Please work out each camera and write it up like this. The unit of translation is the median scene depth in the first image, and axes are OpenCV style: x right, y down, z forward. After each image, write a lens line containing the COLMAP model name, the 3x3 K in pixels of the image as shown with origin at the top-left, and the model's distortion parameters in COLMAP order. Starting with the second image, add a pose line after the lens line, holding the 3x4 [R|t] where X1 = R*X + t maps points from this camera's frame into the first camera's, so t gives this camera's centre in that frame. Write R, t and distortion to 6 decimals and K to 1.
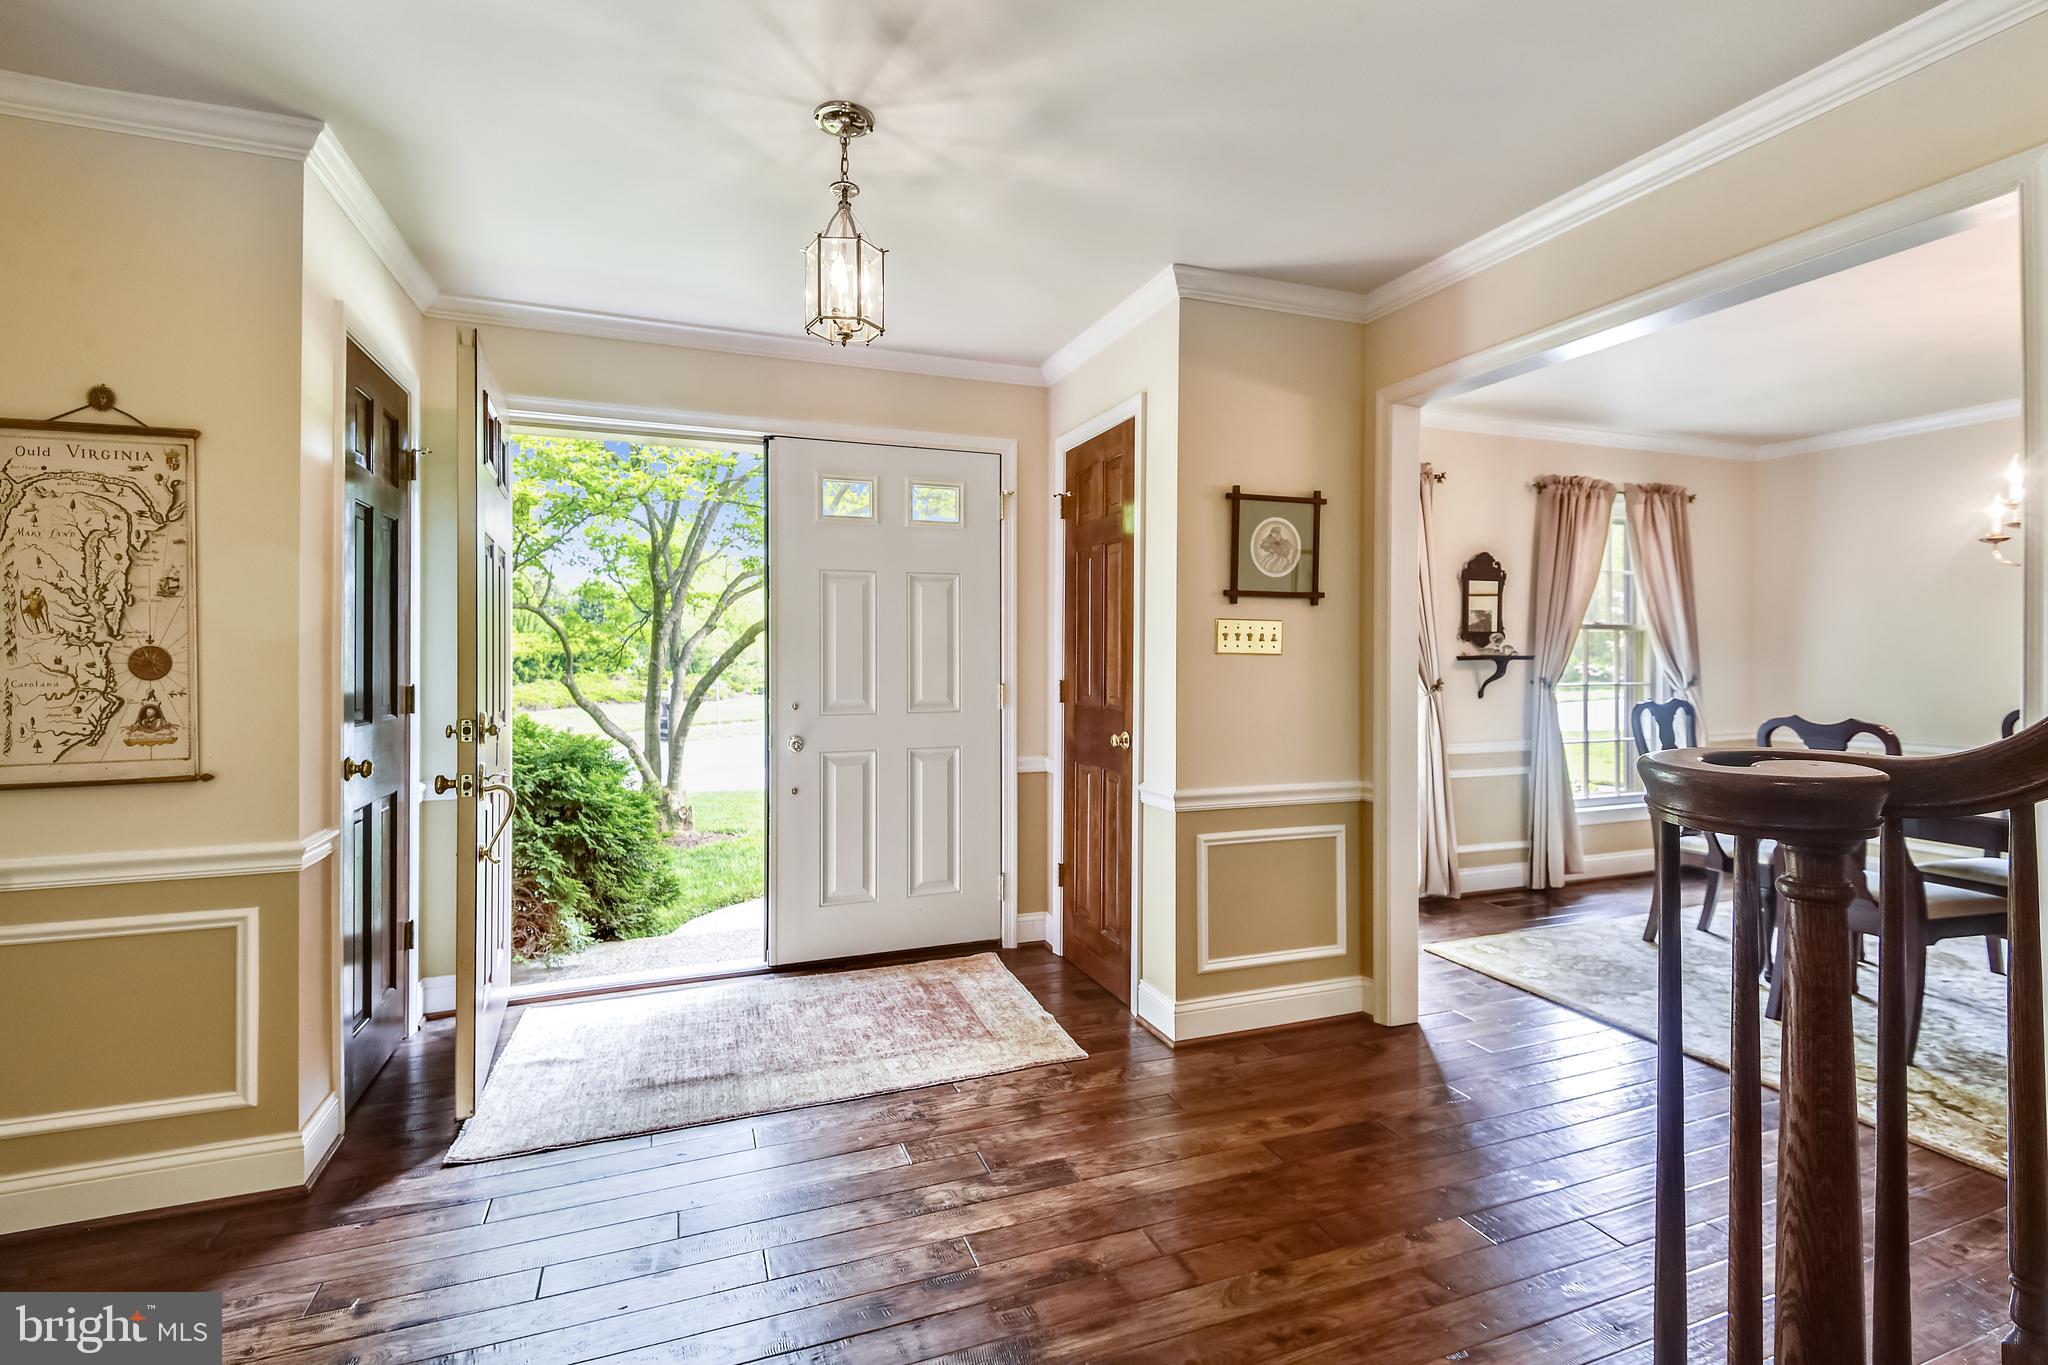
lens RADIAL K [[924.7, 0, 1023.1], [0, 924.7, 647.0], [0, 0, 1]] dist [-0.000213, -0.000239]
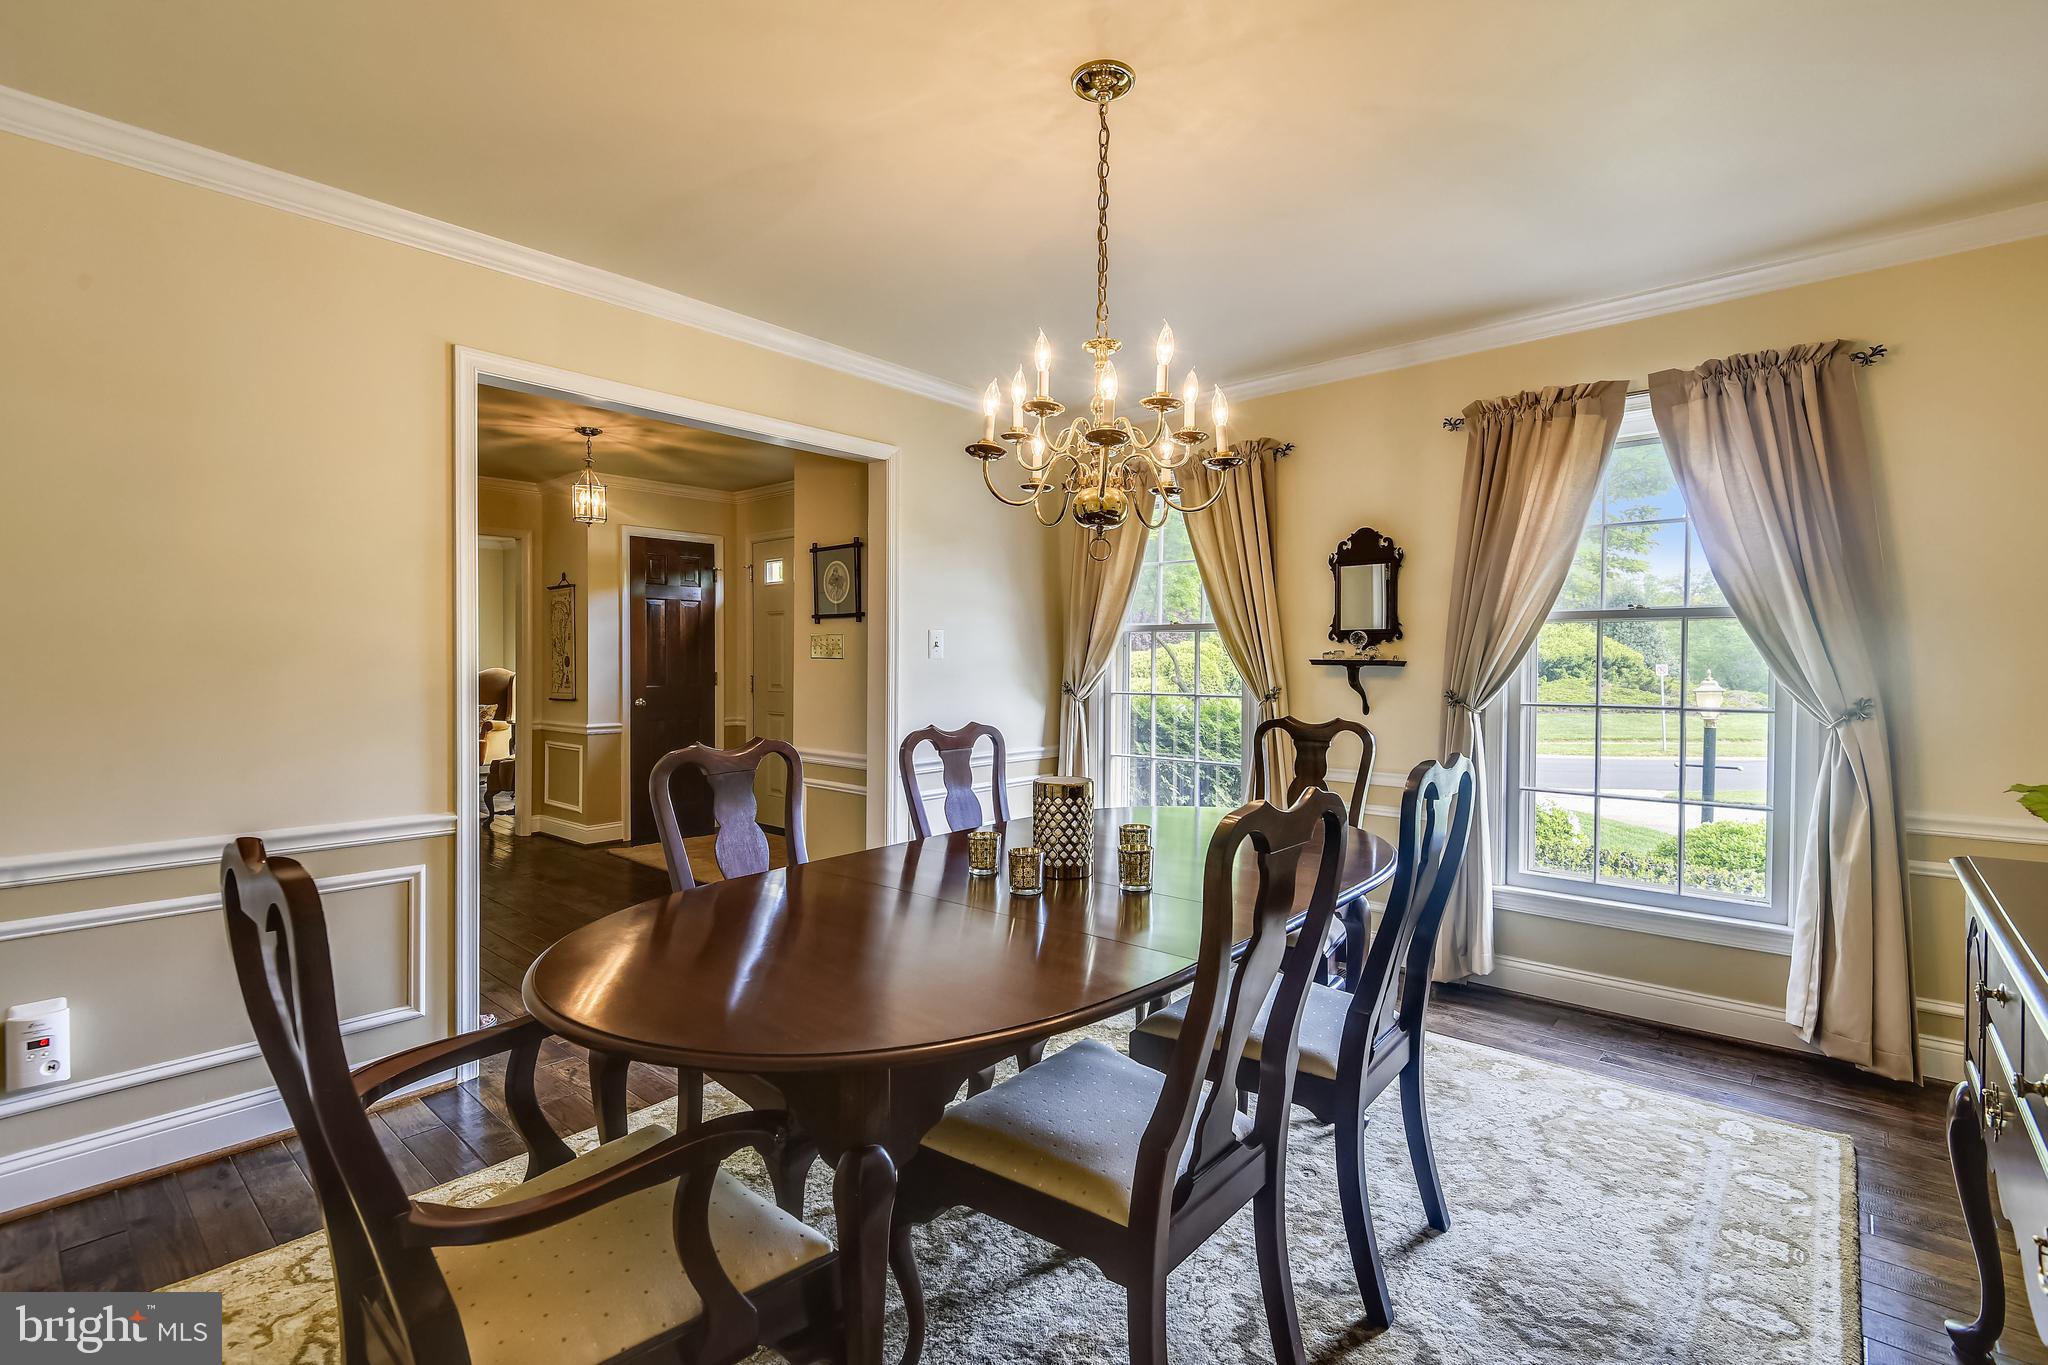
lens RADIAL K [[931.6, 0, 1024.0], [0, 931.6, 682.5], [0, 0, 1]] dist [-0.000121, 0.000015]
pose [[0.469916, 0.013890, -0.882602, 2.100514], [0.000976, 0.999867, 0.016256, 0.027704], [0.882711, -0.008500, 0.469840, 0.742671]]
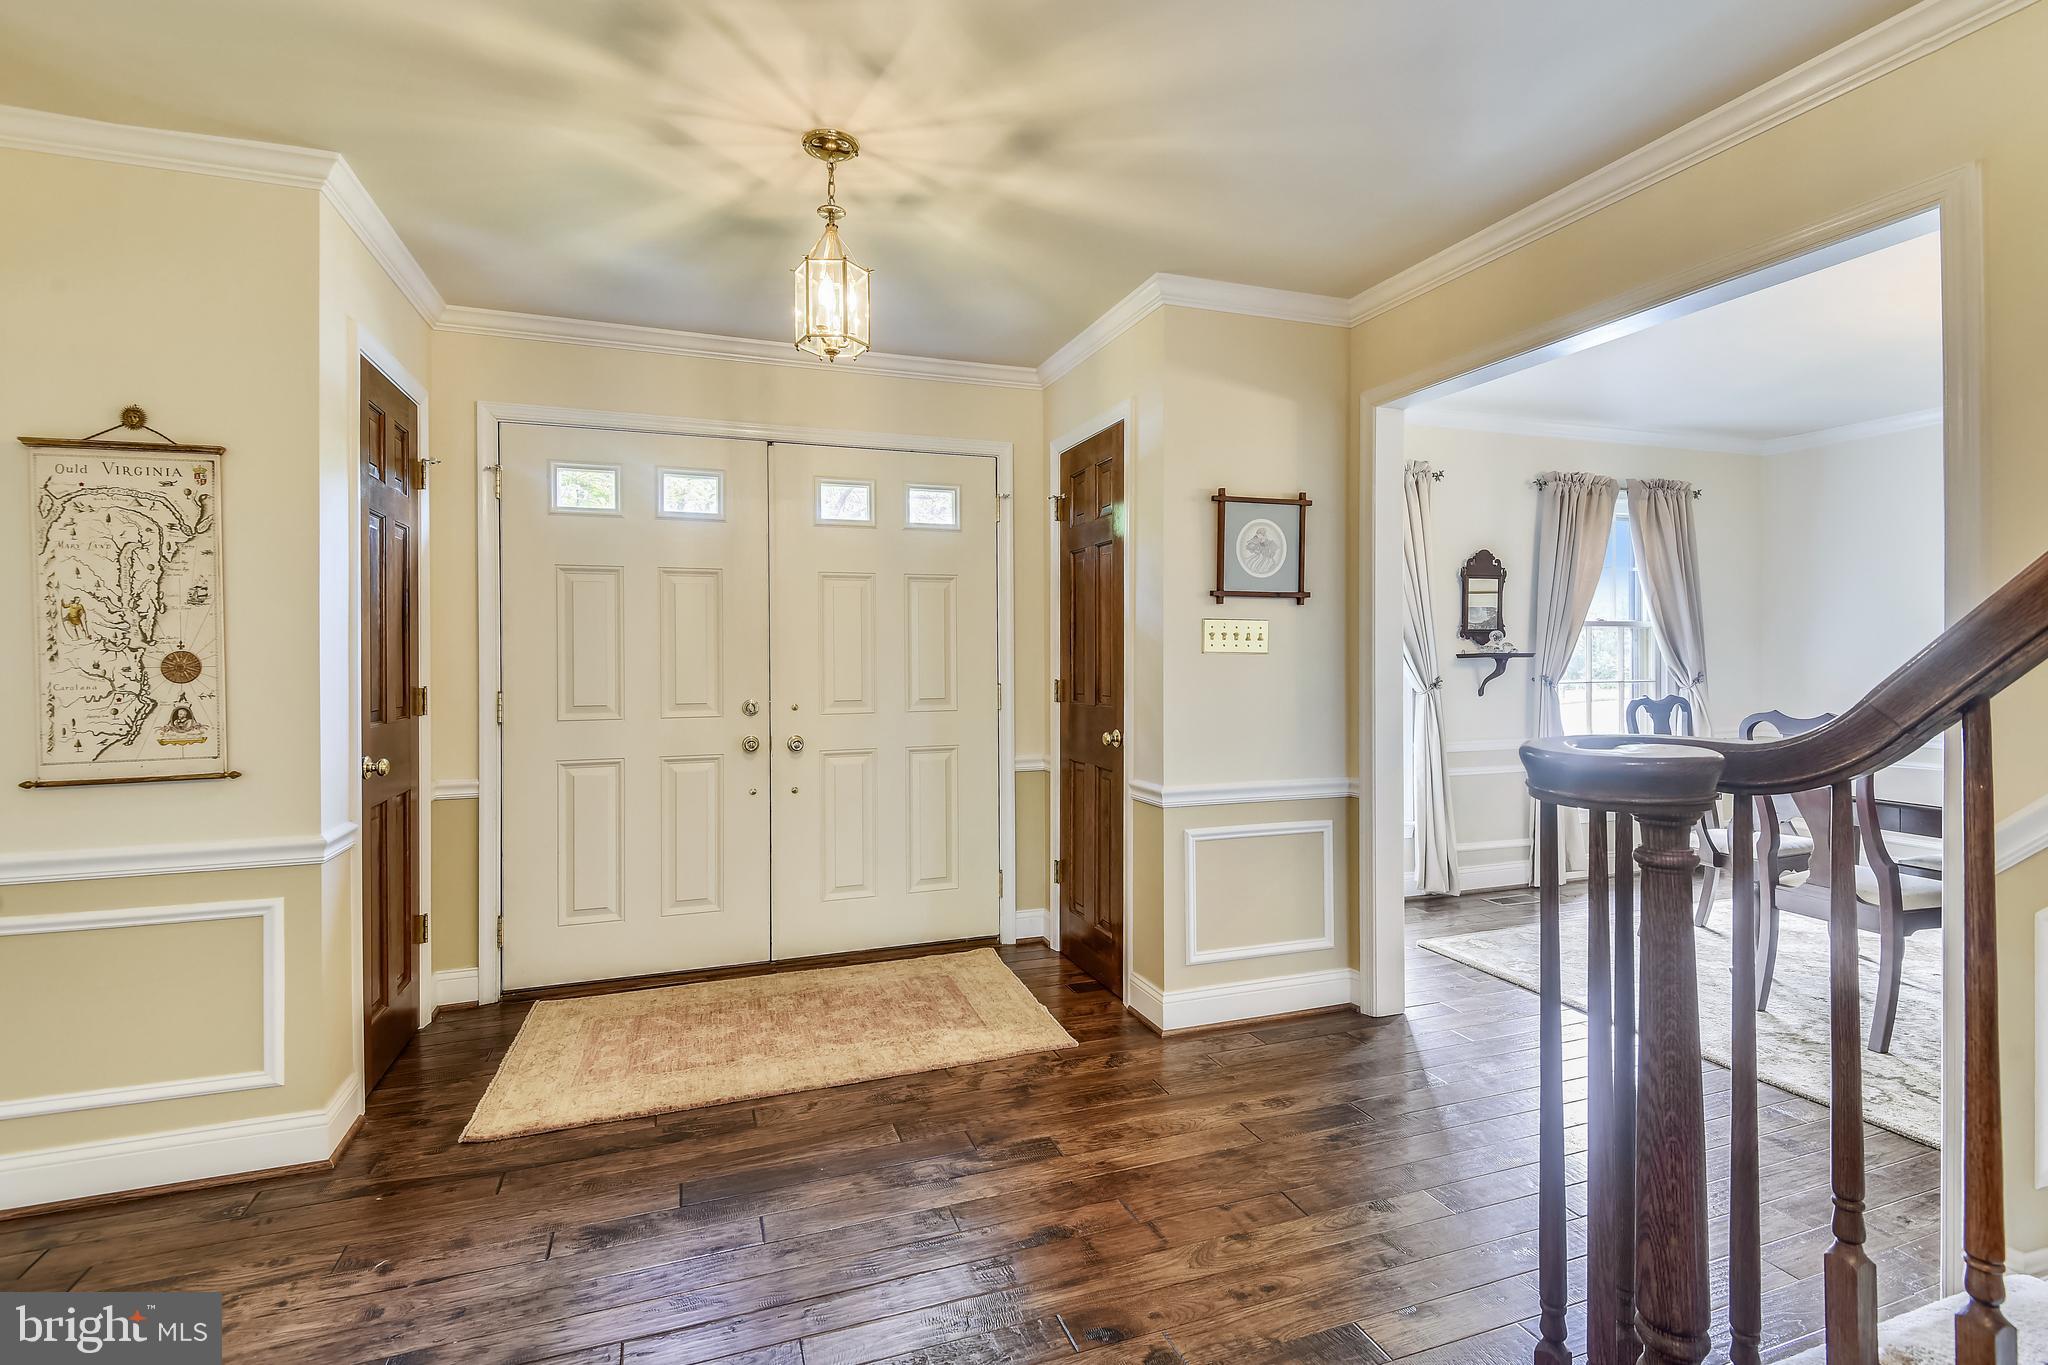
lens RADIAL K [[950.4, 0, 1027.0], [0, 950.4, 651.0], [0, 0, 1]] dist [0.000612, 0.000283]
pose [[0.999904, -0.005405, -0.012766, 0.034568], [0.005458, 0.999977, 0.004095, -0.000305], [0.012743, -0.004164, 0.999910, -0.067388]]
